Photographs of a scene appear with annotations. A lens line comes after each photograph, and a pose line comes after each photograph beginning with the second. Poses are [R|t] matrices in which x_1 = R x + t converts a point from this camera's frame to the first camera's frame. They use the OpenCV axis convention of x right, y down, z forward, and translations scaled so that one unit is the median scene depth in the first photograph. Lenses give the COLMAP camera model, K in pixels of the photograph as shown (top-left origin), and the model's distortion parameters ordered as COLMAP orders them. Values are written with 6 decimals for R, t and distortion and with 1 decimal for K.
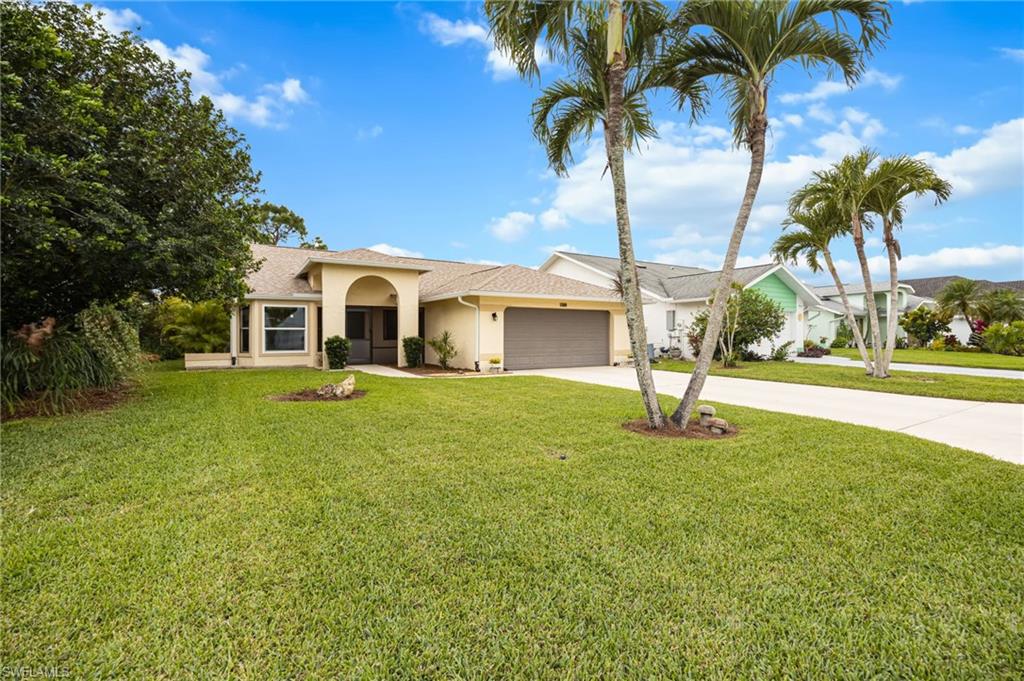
lens RADIAL K [[405.2, 0, 515.8], [0, 405.2, 336.2], [0, 0, 1]] dist [-0.000406, 0.000124]
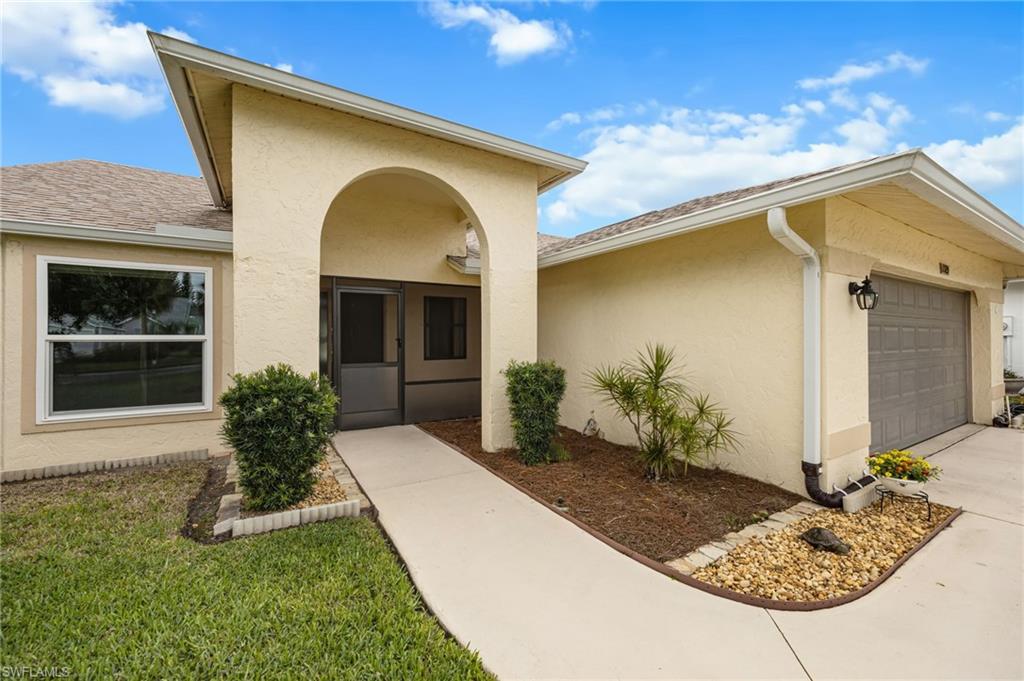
lens RADIAL K [[405.2, 0, 507.5], [0, 405.2, 334.7], [0, 0, 1]] dist [-0.000406, 0.000124]
pose [[0.999961, -0.002032, -0.008568, -0.270768], [0.002005, 0.999993, -0.003121, -0.018530], [0.008574, 0.003103, 0.999958, 0.678491]]
